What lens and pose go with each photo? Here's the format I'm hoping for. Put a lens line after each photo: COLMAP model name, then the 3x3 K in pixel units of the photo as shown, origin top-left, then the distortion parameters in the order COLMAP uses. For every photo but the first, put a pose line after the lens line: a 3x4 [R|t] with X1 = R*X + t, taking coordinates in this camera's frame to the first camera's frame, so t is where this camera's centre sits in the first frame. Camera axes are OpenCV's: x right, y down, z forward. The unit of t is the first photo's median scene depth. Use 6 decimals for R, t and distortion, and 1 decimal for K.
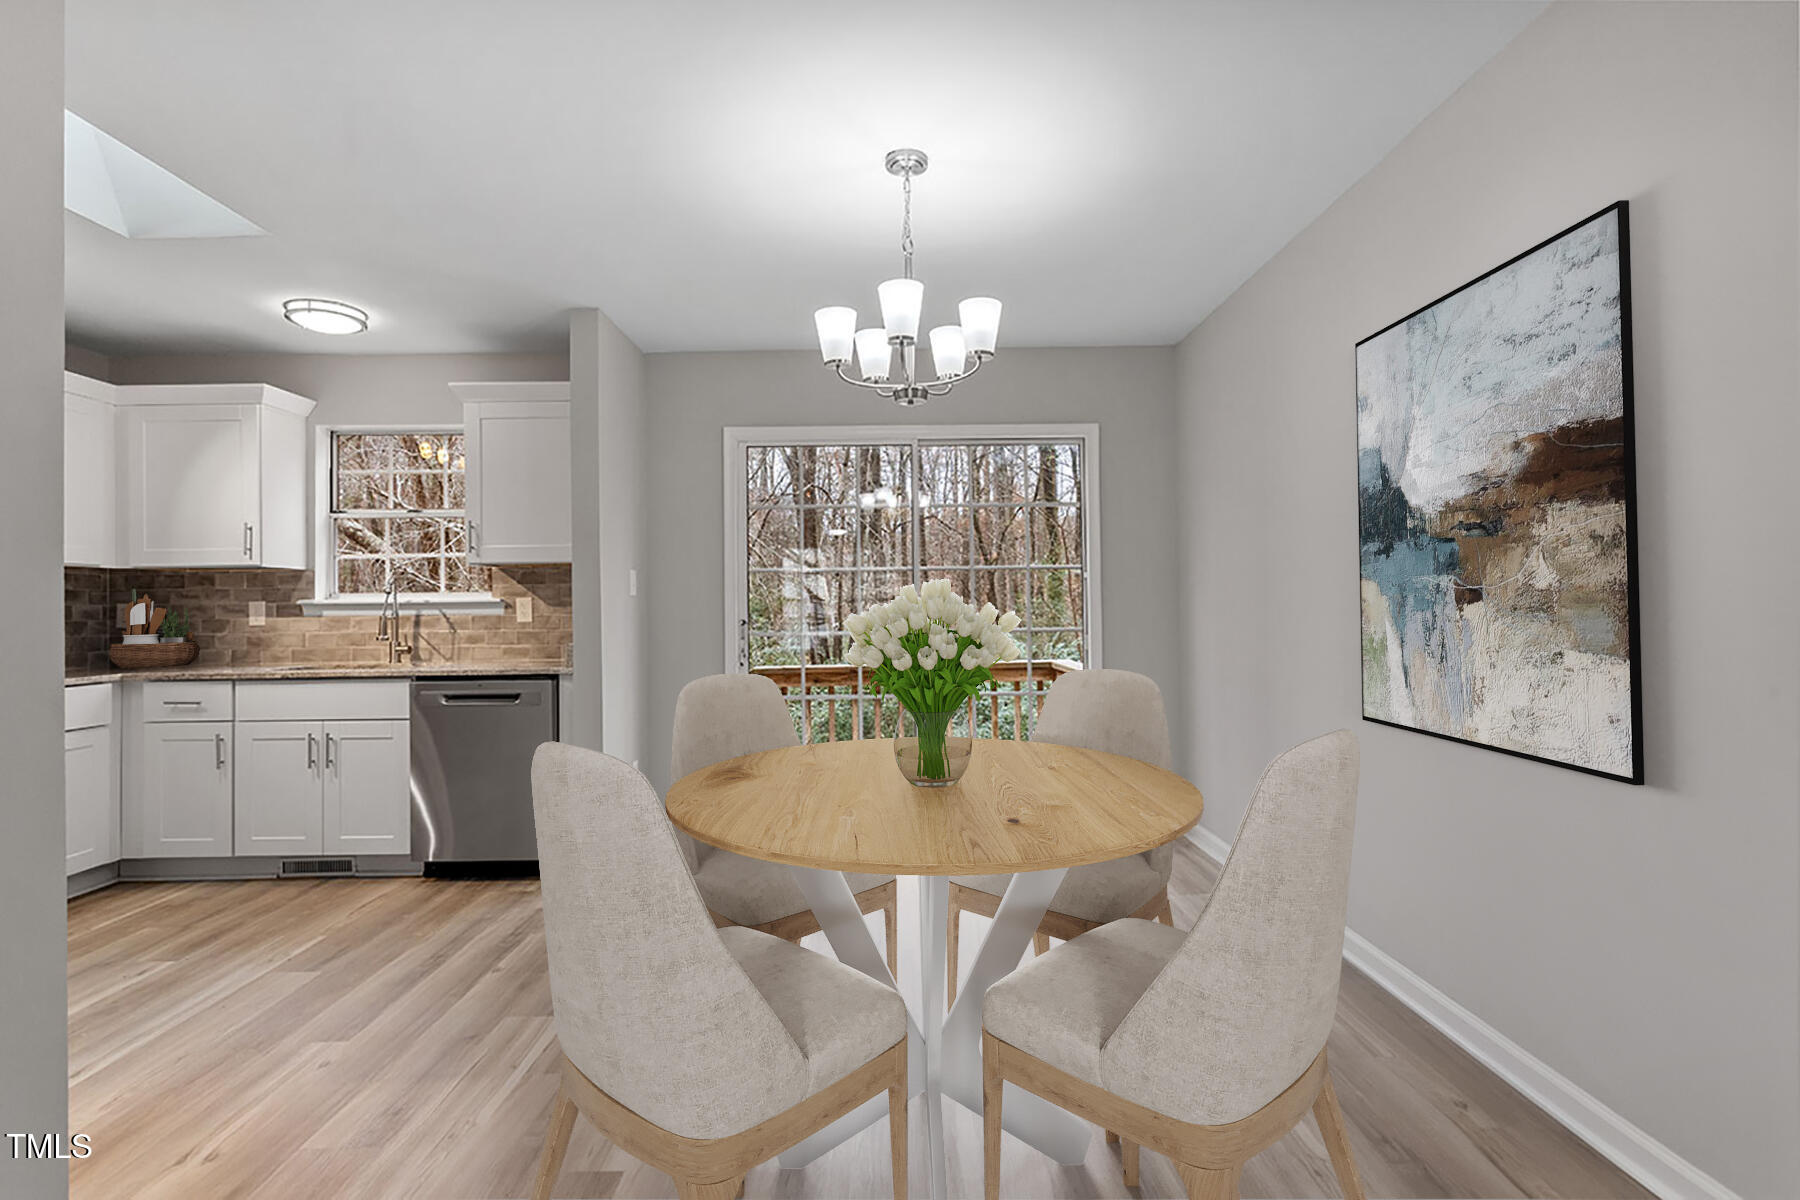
lens RADIAL K [[860.9, 0, 893.2], [0, 860.9, 594.3], [0, 0, 1]] dist [0.001994, 0.000868]
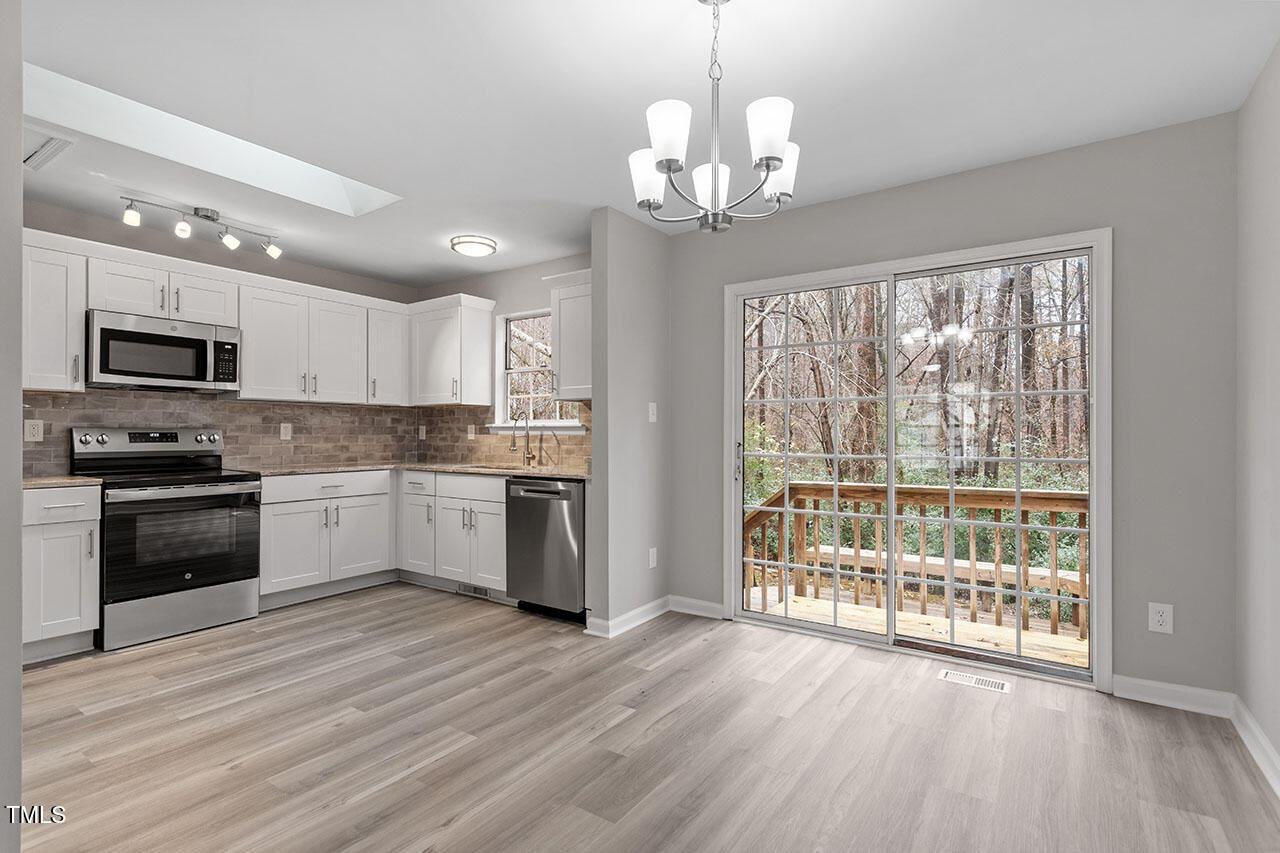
lens RADIAL K [[611.8, 0, 636.6], [0, 611.8, 431.1], [0, 0, 1]] dist [0.002404, 0.000977]
pose [[0.819726, 0.012137, -0.572627, 0.210180], [-0.003717, 0.999867, 0.015872, 0.000093], [0.572744, -0.010883, 0.819662, 0.217006]]
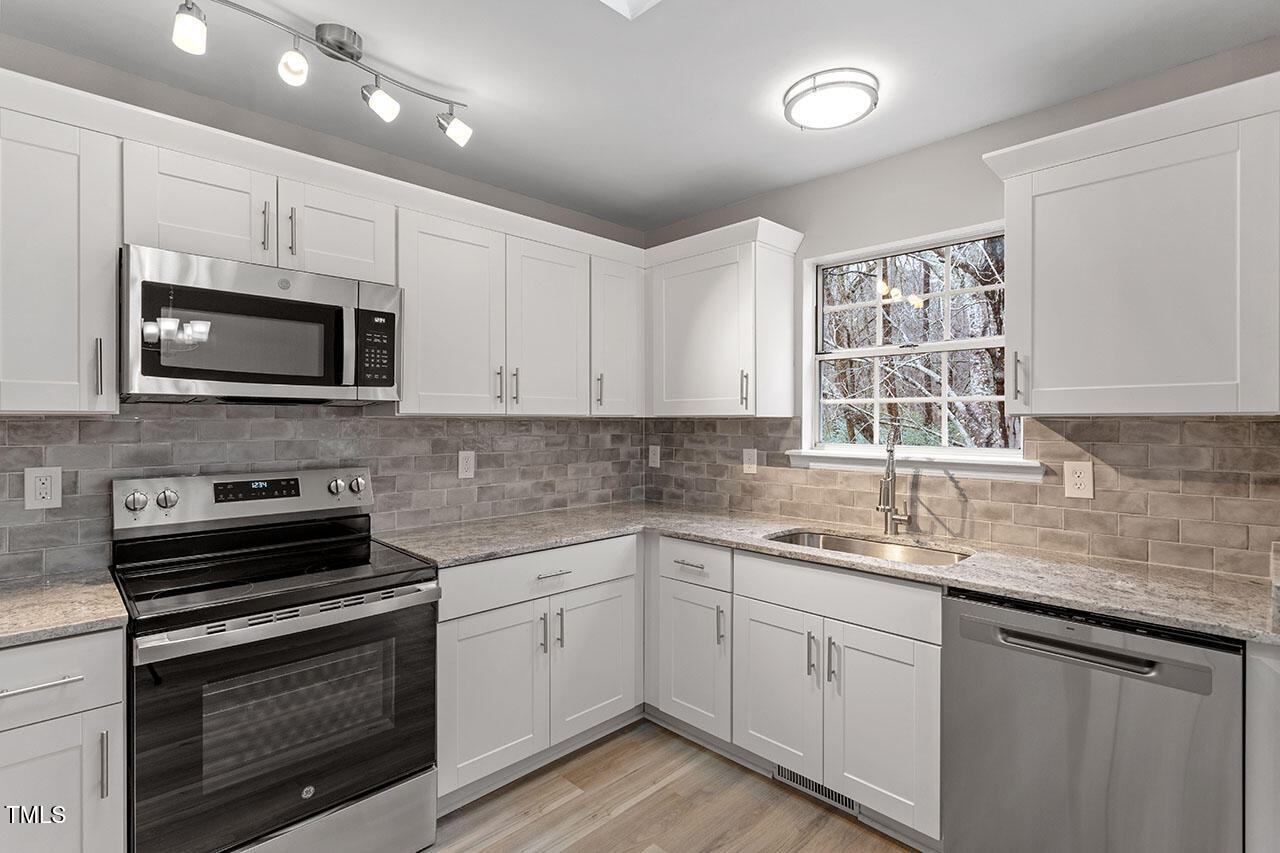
lens RADIAL K [[612.2, 0, 635.2], [0, 612.2, 422.4], [0, 0, 1]] dist [0.001994, 0.000868]
pose [[0.697151, 0.015646, -0.716754, -0.336270], [0.001197, 0.999735, 0.022988, -0.039428], [0.716924, -0.016884, 0.696947, 0.428653]]
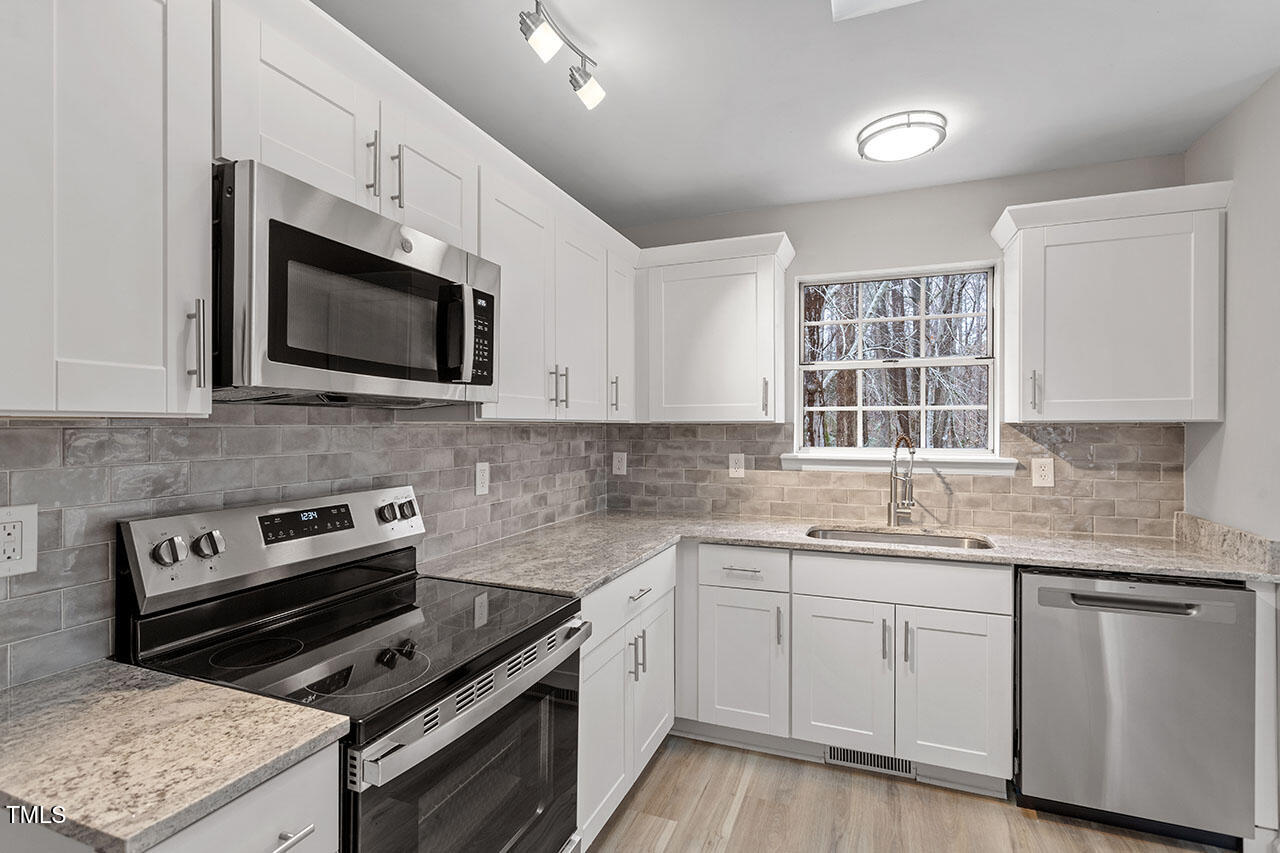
lens RADIAL K [[610.1, 0, 637.2], [0, 610.1, 426.8], [0, 0, 1]] dist [0.002534, 0.001050]
pose [[0.928247, 0.012797, -0.371744, -0.595189], [-0.005673, 0.999779, 0.020253, -0.038647], [0.371921, -0.016691, 0.928114, 0.292311]]
